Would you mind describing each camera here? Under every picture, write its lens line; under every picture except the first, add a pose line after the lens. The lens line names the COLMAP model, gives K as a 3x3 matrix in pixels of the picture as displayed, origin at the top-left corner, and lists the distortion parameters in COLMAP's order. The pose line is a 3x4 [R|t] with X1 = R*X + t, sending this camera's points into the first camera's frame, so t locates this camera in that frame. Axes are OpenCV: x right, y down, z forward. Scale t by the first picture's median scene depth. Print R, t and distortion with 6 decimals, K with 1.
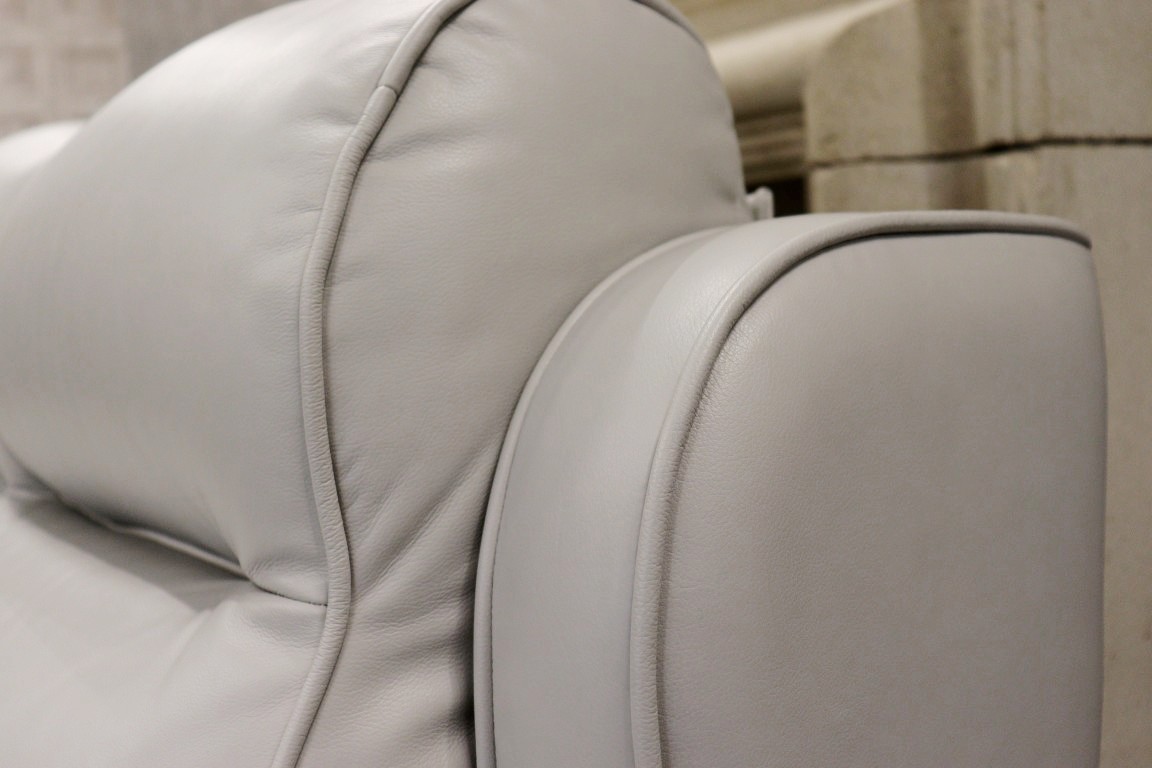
lens RADIAL K [[1379.5, 0, 576.7], [0, 1379.5, 386.3], [0, 0, 1]] dist [0.007250, 0.000000]
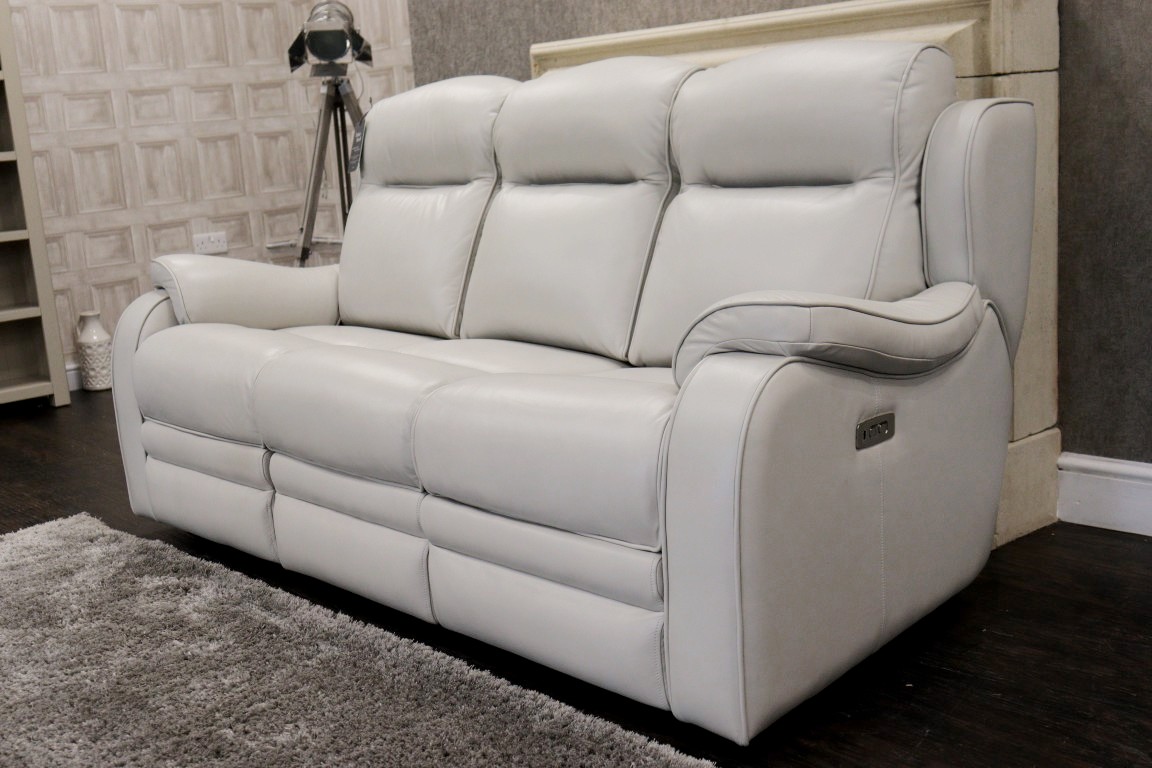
lens RADIAL K [[1379.5, 0, 575.1], [0, 1379.5, 381.4], [0, 0, 1]] dist [0.007250, 0.000000]
pose [[0.993683, -0.020774, 0.110284, -1.097274], [0.009136, 0.994430, 0.105001, 0.205138], [-0.111851, -0.103330, 0.988338, -2.265841]]
